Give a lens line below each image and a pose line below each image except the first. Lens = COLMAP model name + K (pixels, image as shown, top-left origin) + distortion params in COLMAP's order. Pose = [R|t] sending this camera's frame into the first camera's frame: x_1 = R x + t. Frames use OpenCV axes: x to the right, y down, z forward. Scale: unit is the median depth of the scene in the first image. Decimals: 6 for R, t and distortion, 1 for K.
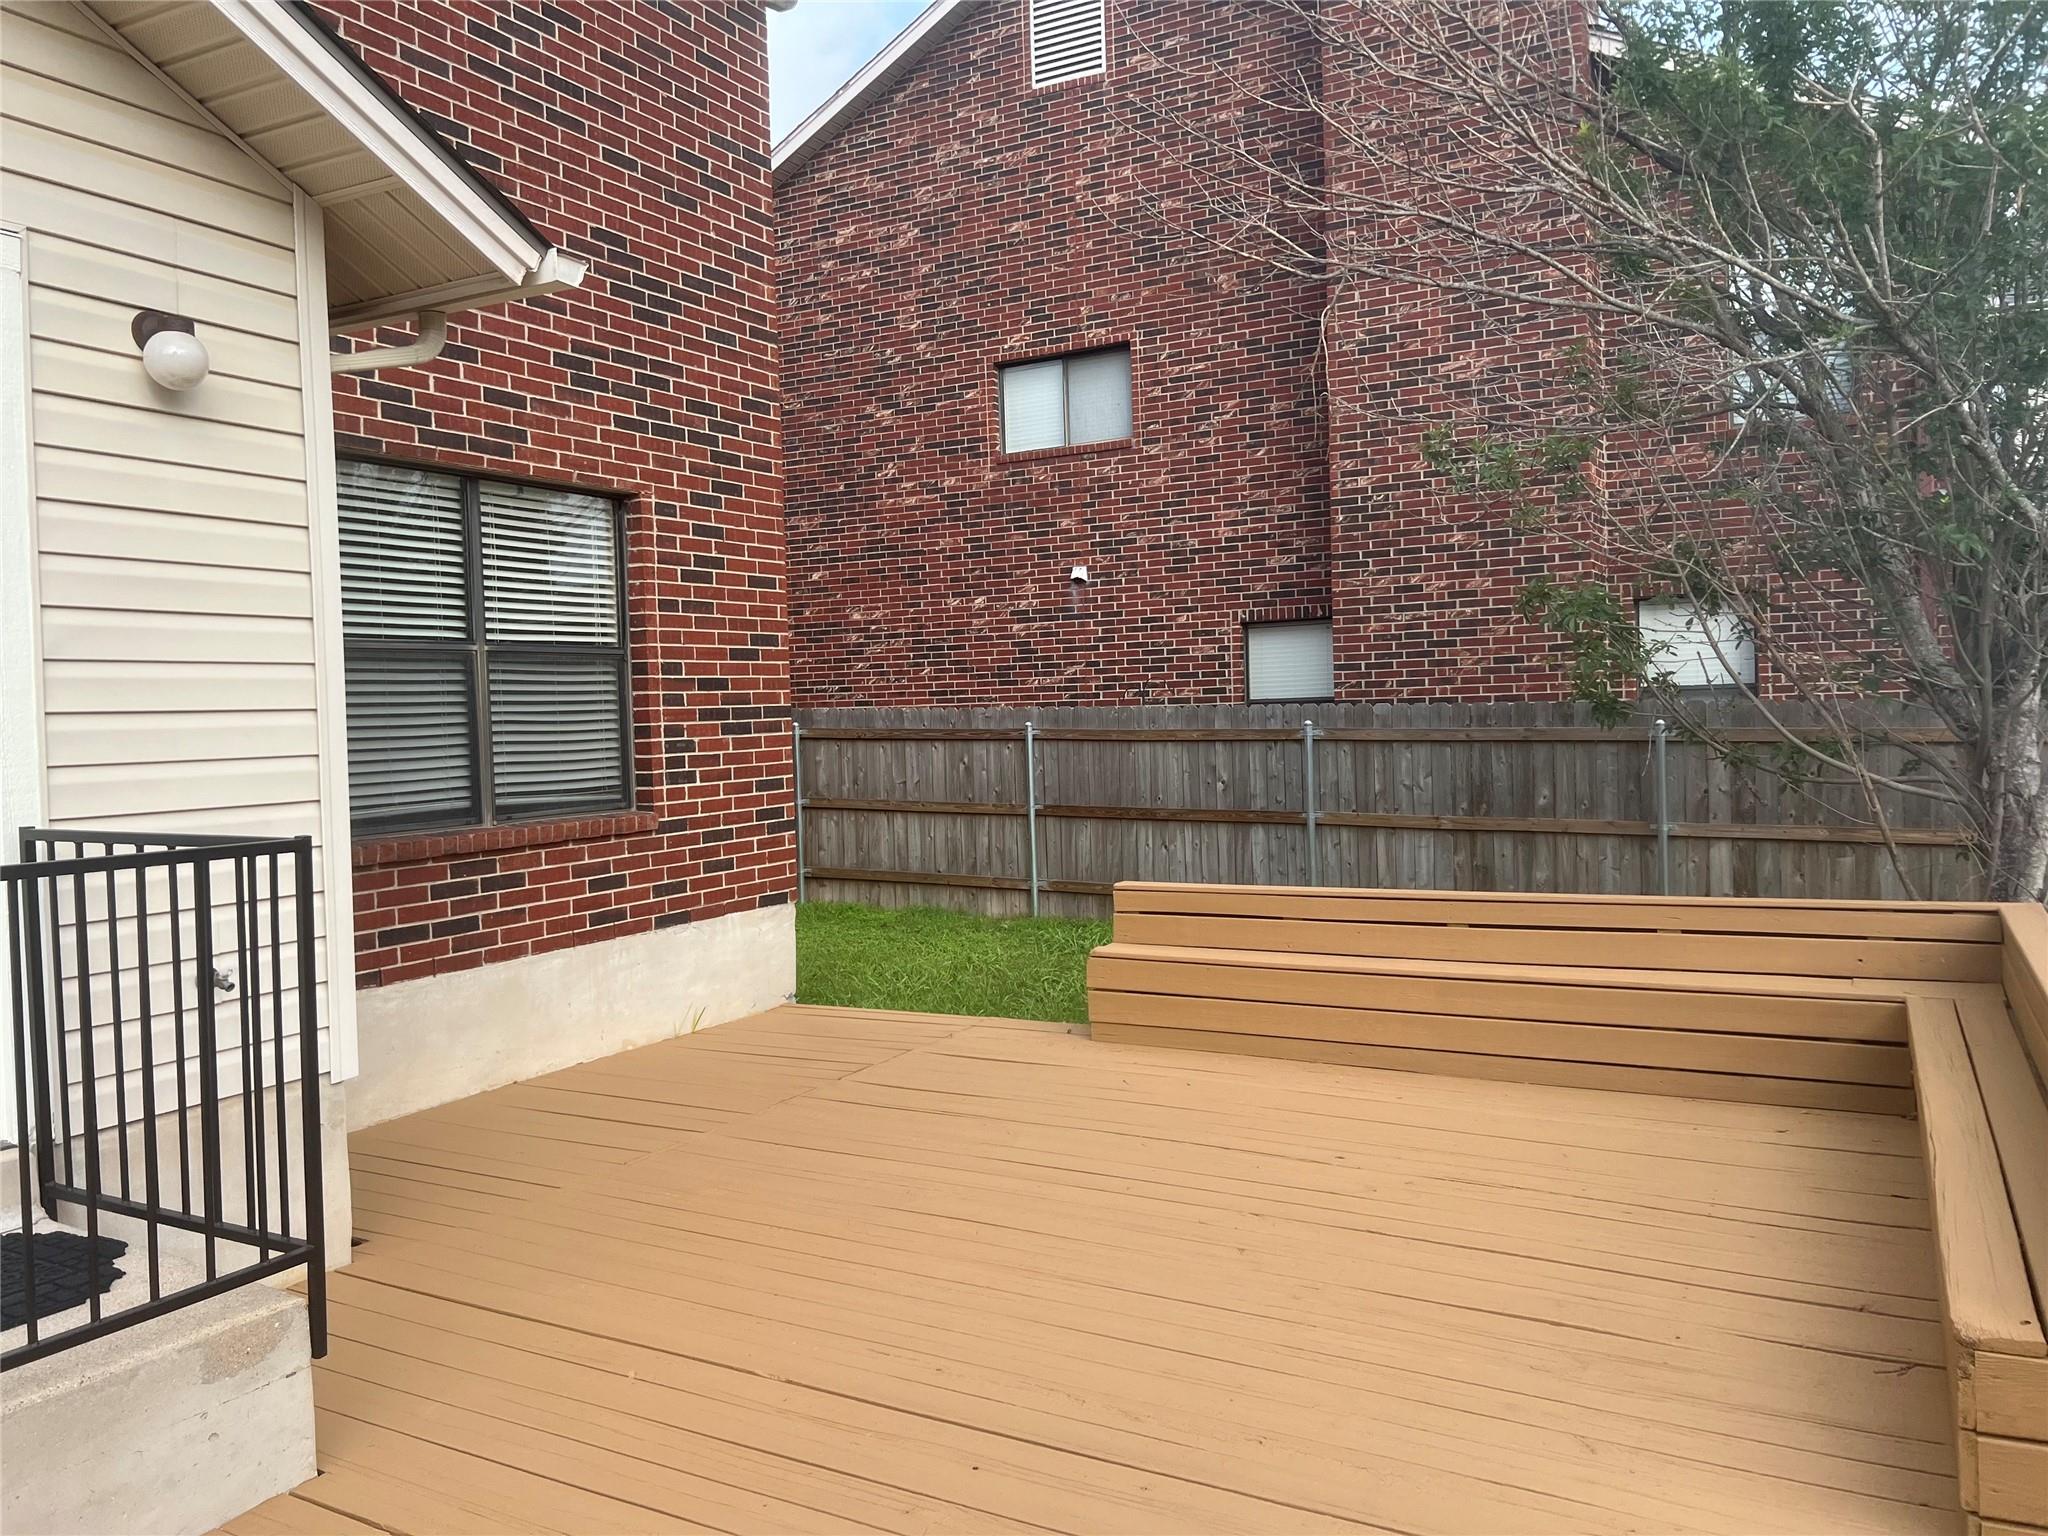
lens RADIAL K [[1521.5, 0, 1033.8], [0, 1521.5, 767.5], [0, 0, 1]] dist [0.052814, -0.063522]
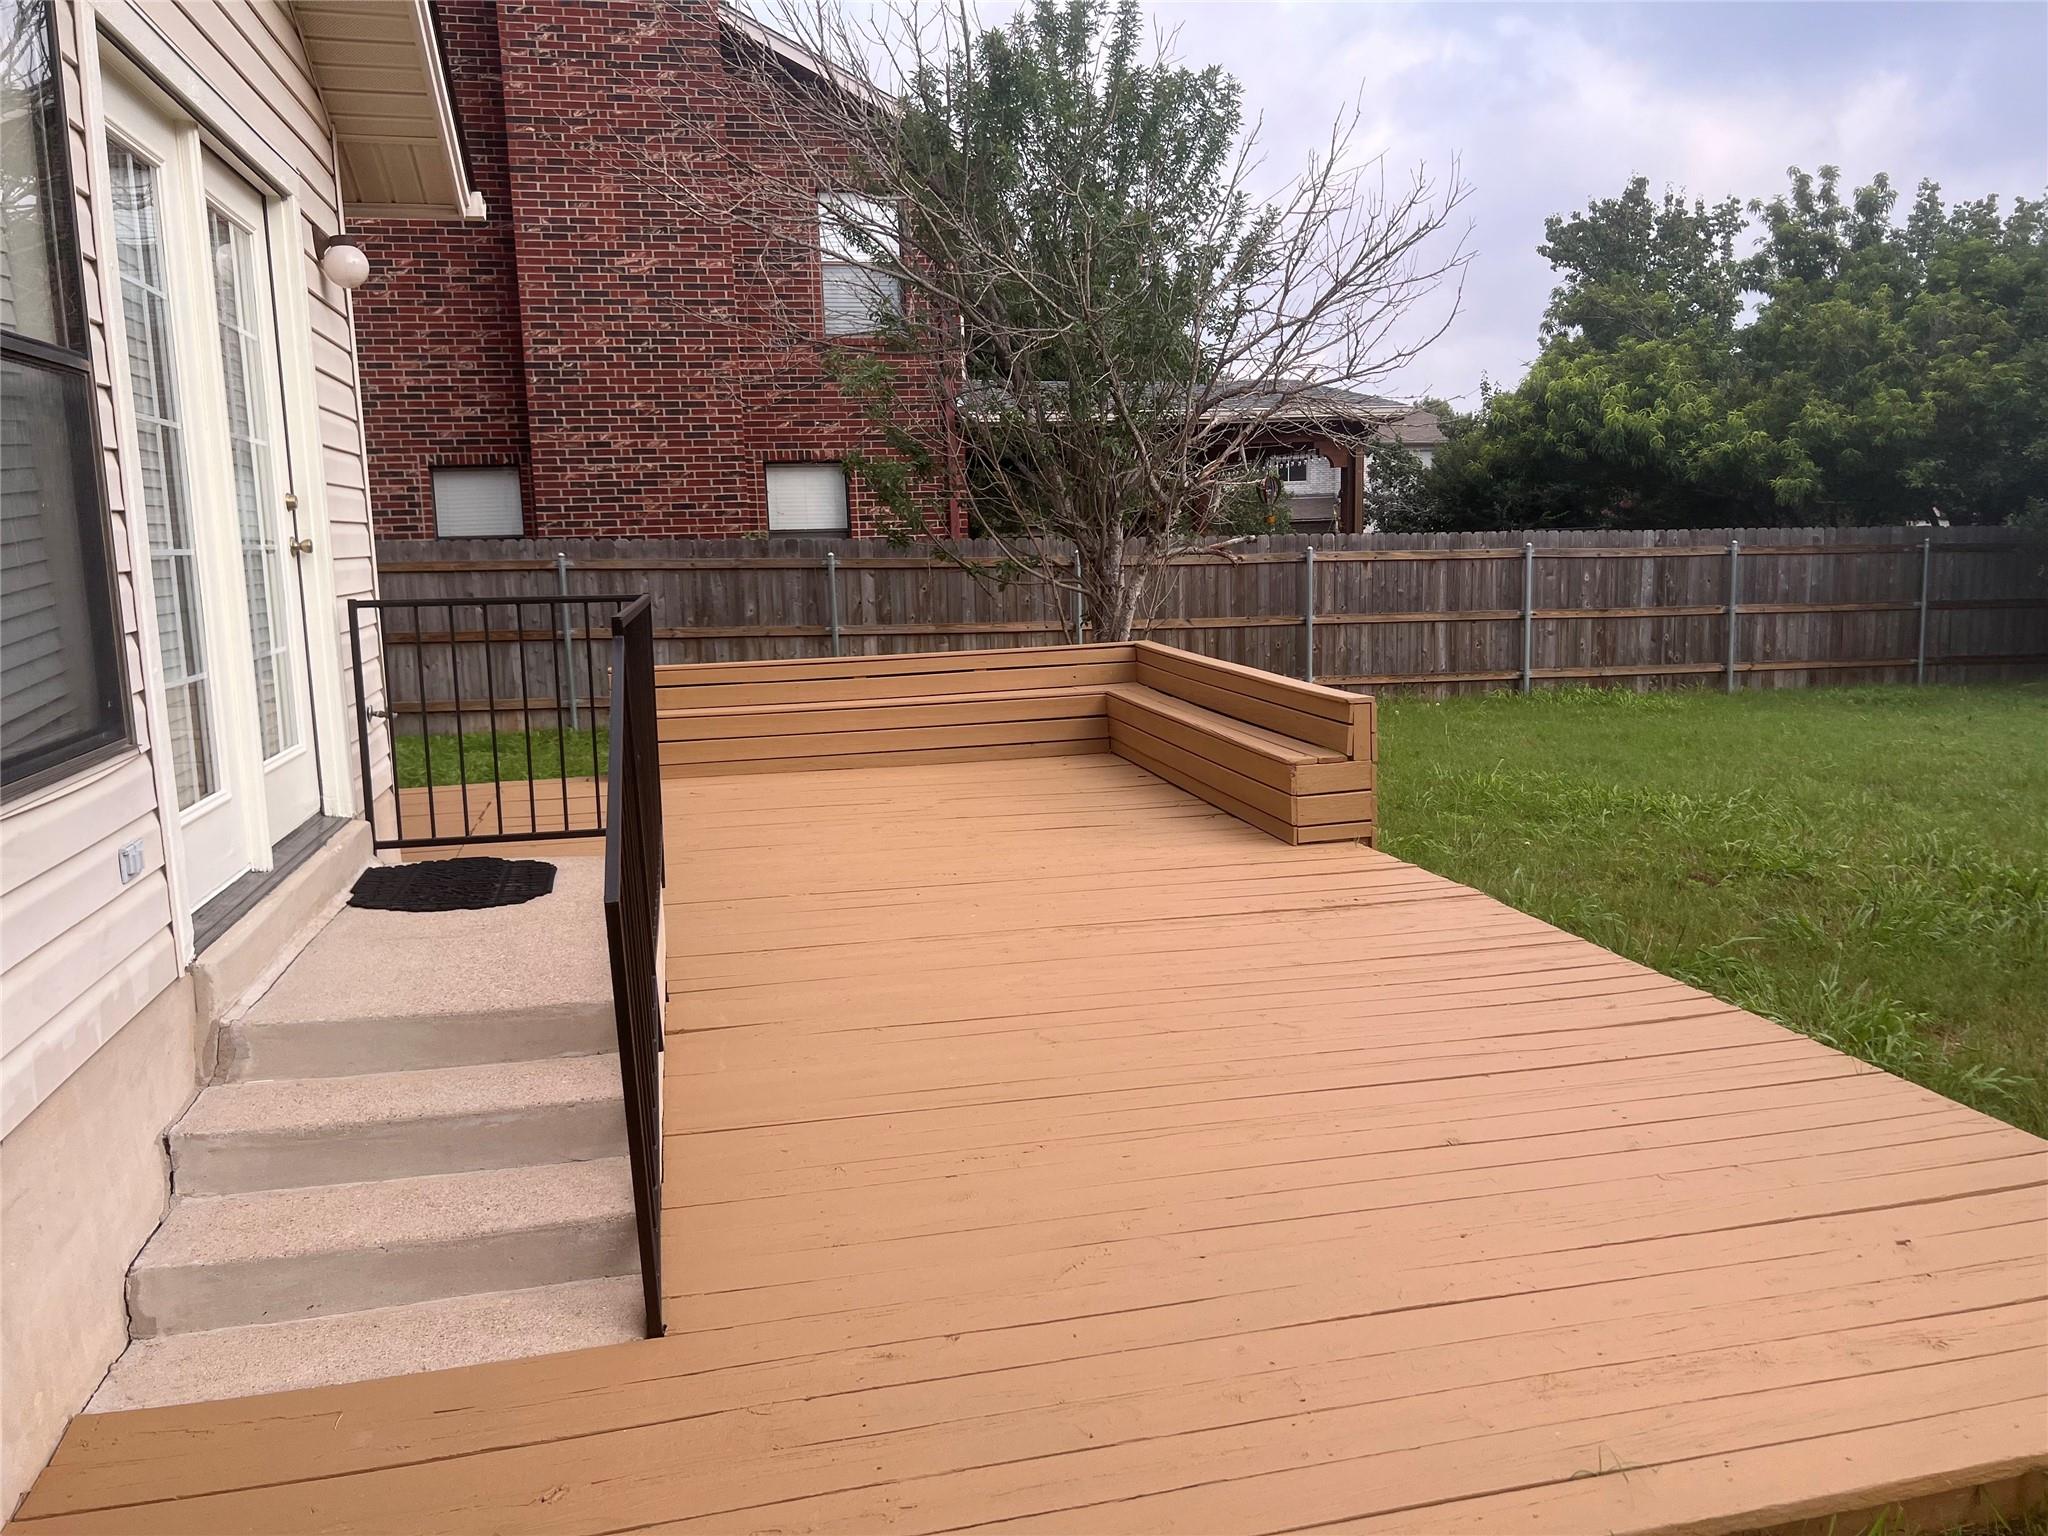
lens RADIAL K [[1521.5, 0, 1024.1], [0, 1521.5, 763.6], [0, 0, 1]] dist [0.052814, -0.063522]
pose [[0.756313, -0.089493, 0.648060, -0.310701], [0.026716, 0.993998, 0.106086, 0.014761], [-0.653664, -0.062920, 0.754164, -0.151647]]
